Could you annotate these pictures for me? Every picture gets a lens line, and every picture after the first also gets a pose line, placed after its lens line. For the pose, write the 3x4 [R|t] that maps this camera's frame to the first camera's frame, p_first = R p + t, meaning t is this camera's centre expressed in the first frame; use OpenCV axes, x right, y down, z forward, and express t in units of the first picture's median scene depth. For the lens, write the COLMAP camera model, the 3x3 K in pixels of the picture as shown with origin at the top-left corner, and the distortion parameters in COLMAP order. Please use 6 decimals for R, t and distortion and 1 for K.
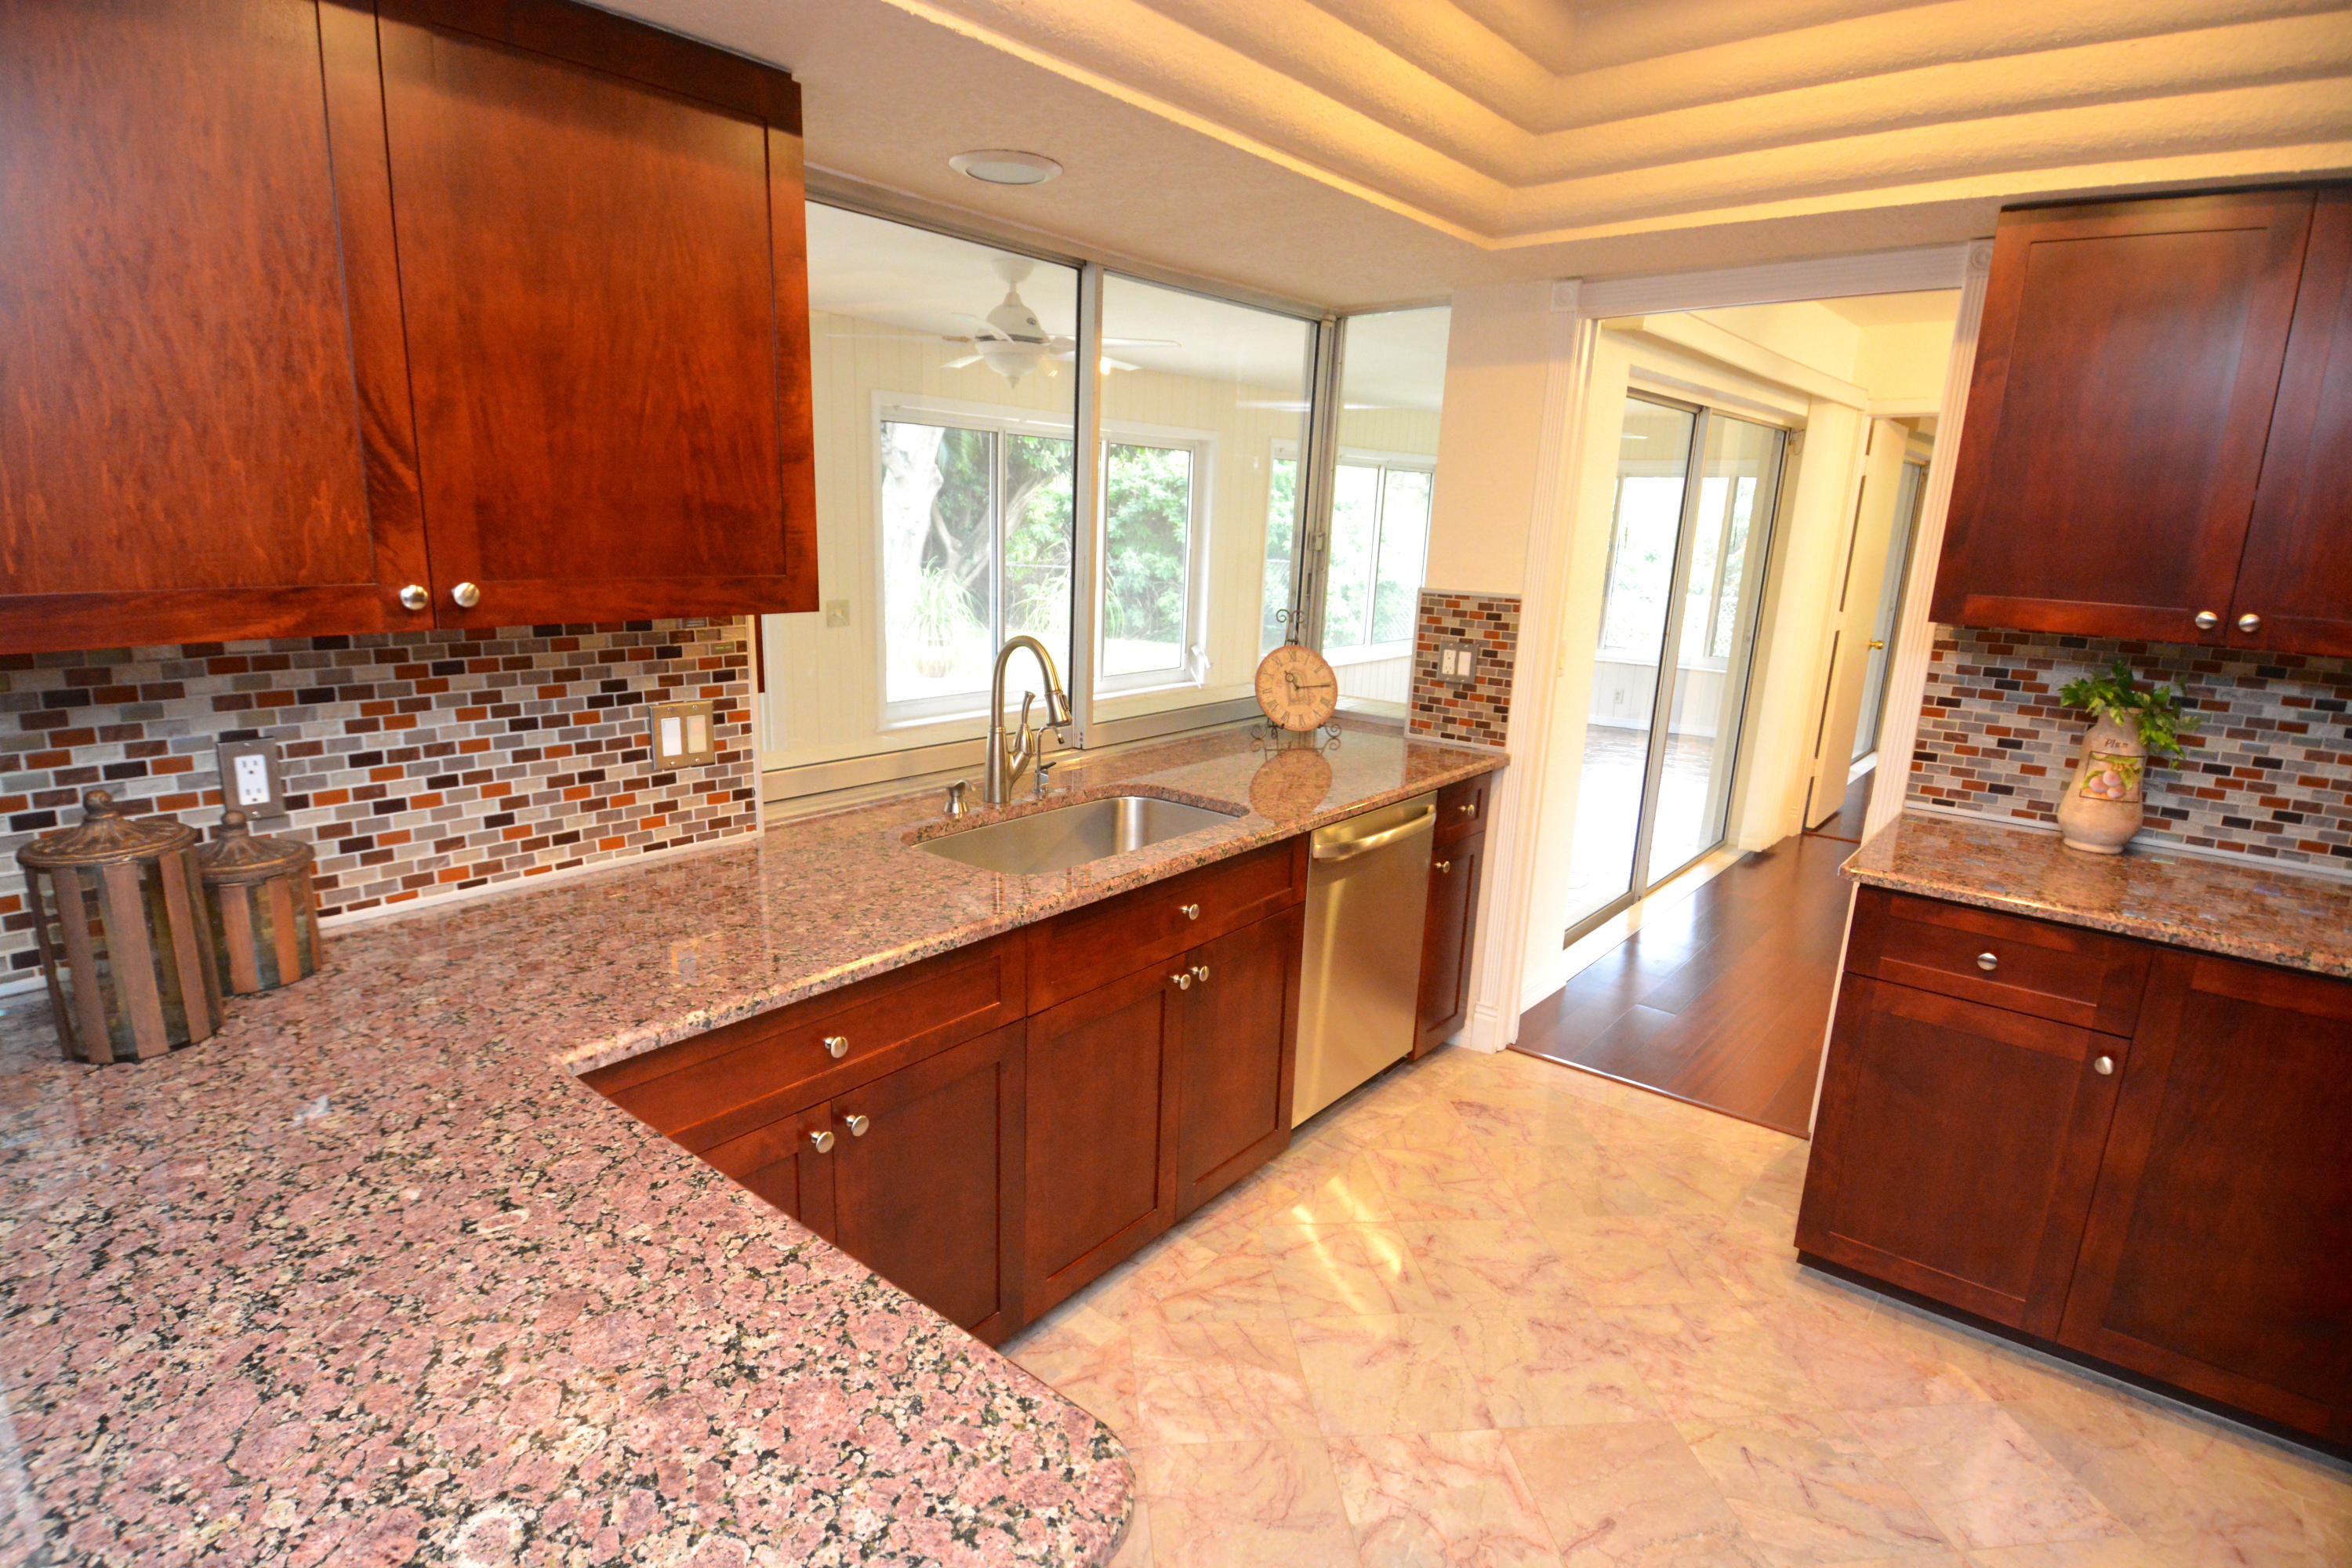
lens RADIAL K [[1216.3, 0, 1155.0], [0, 1216.3, 805.6], [0, 0, 1]] dist [0.061460, -0.067000]
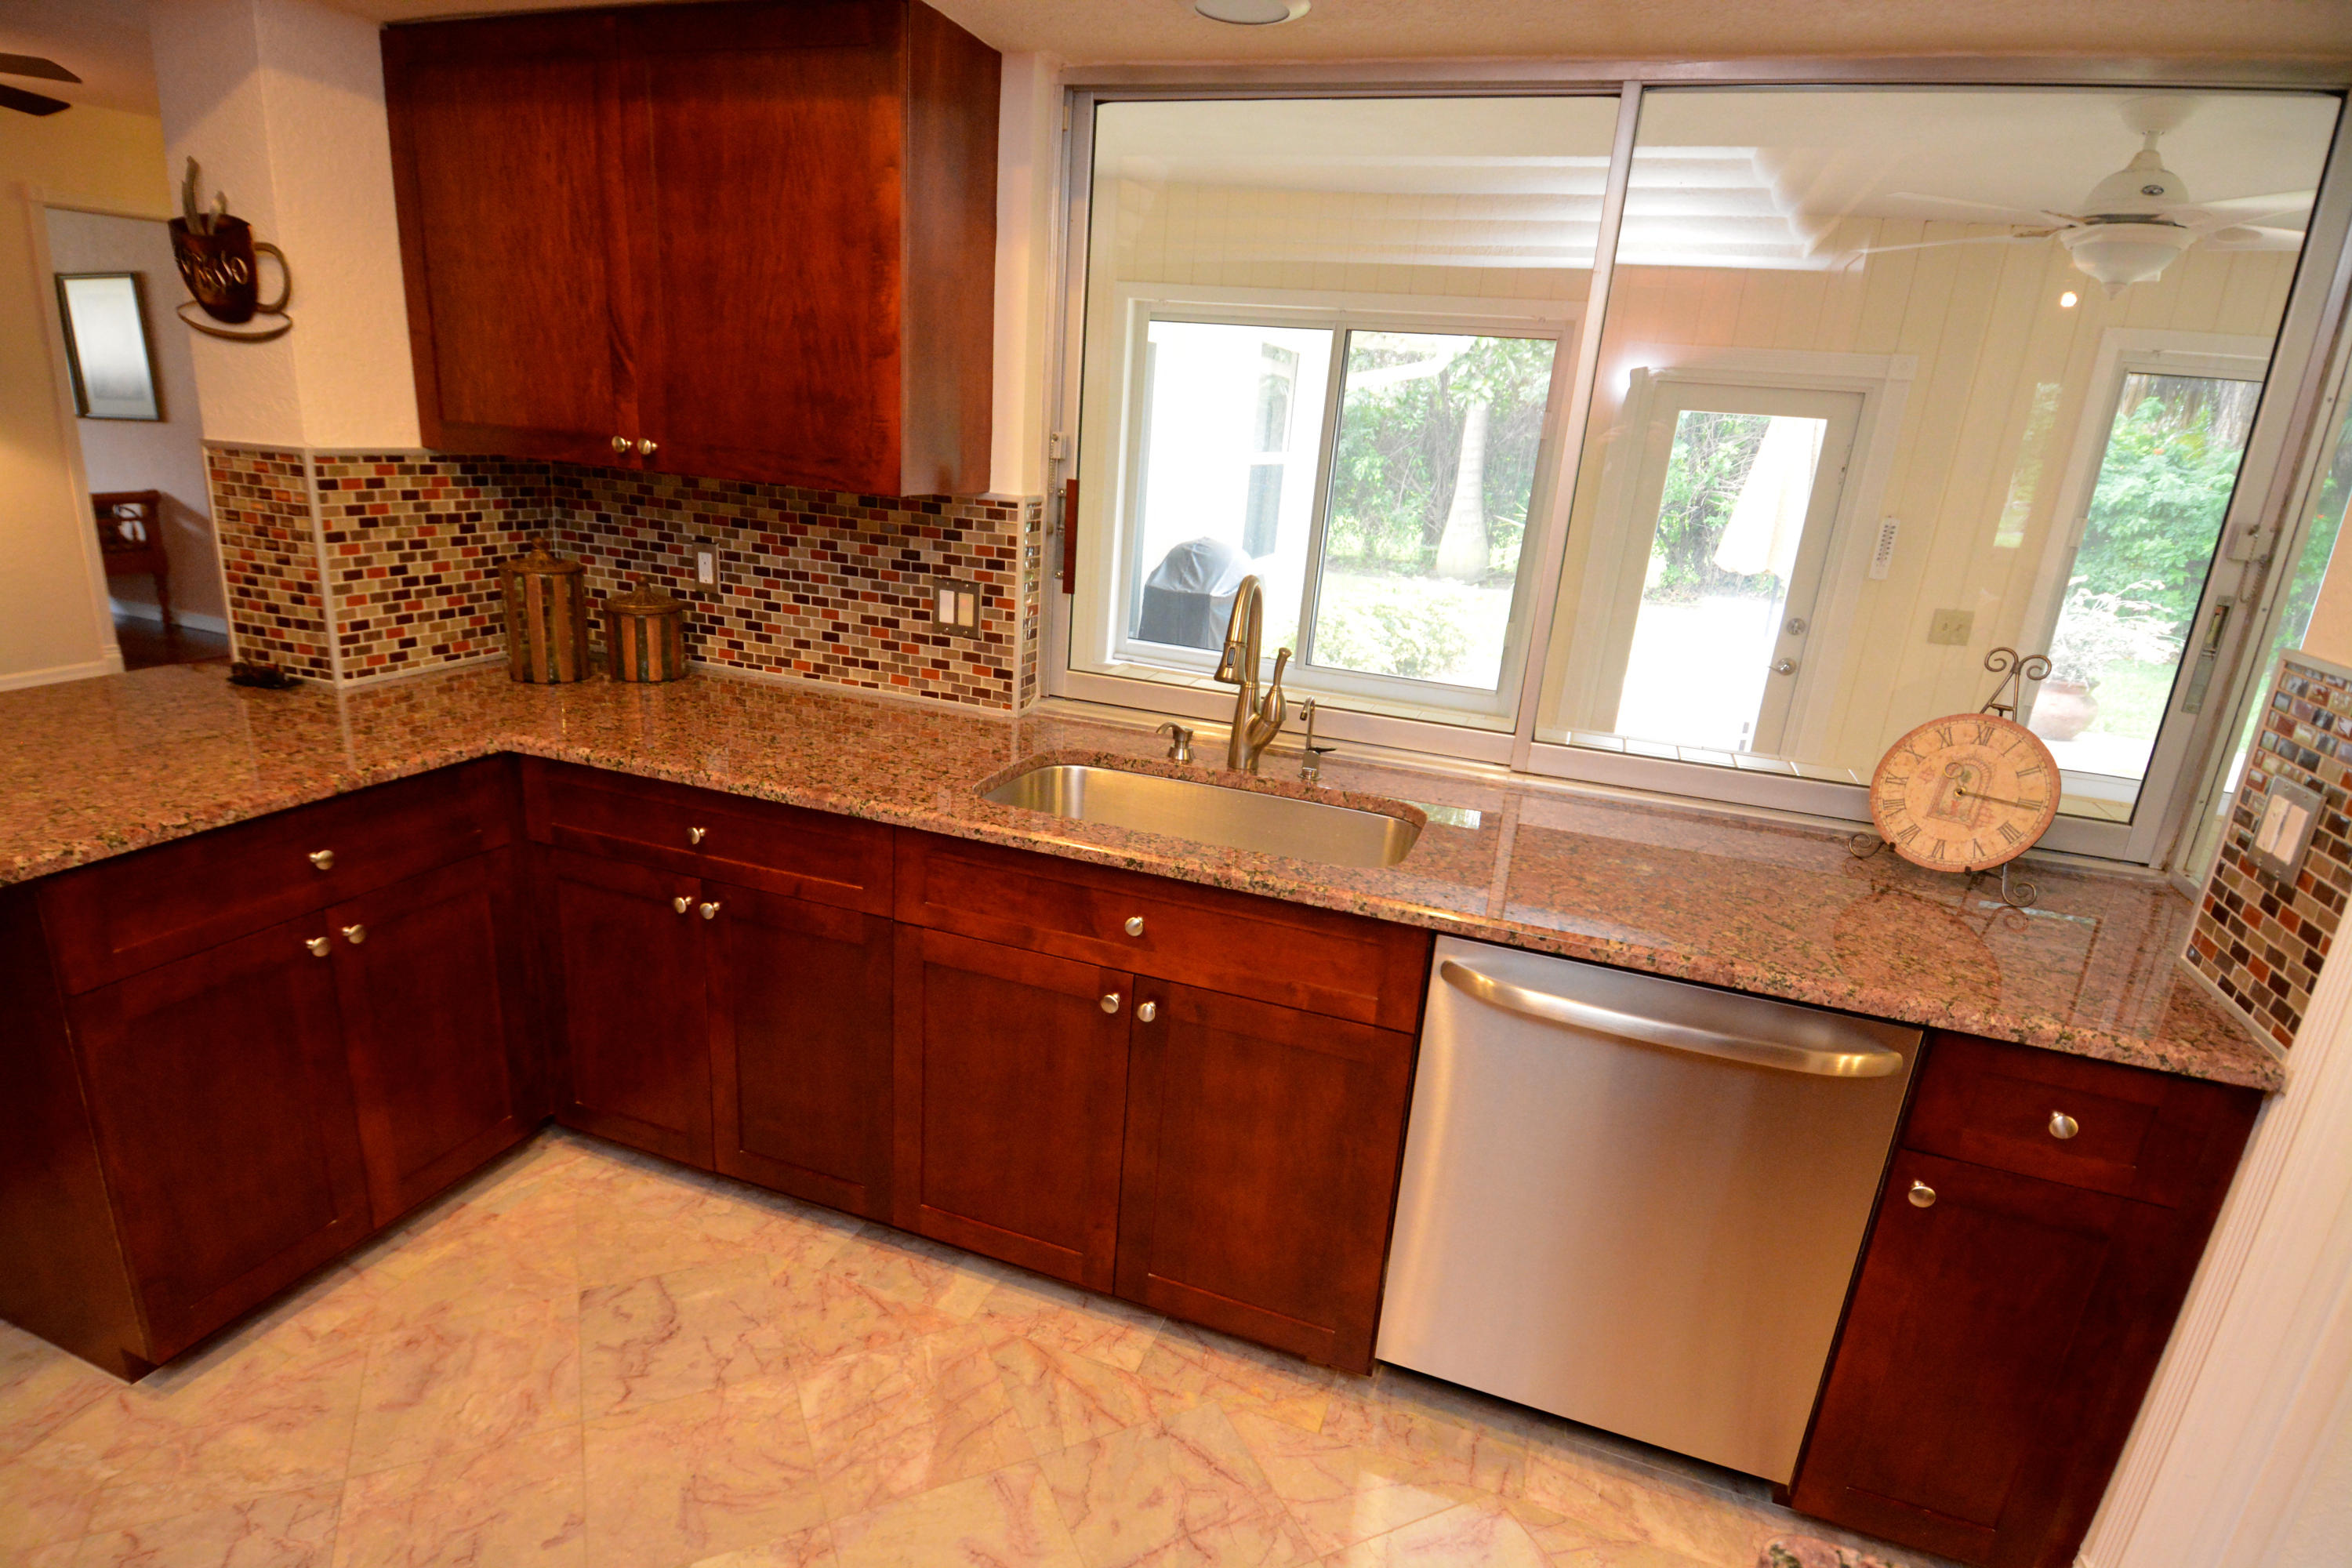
lens RADIAL K [[1216.3, 0, 1155.0], [0, 1216.3, 805.6], [0, 0, 1]] dist [0.061460, -0.067000]
pose [[0.330273, 0.273266, -0.903463, 0.865004], [-0.279108, 0.942644, 0.183086, -0.159992], [0.901675, 0.191696, 0.387601, 0.822907]]
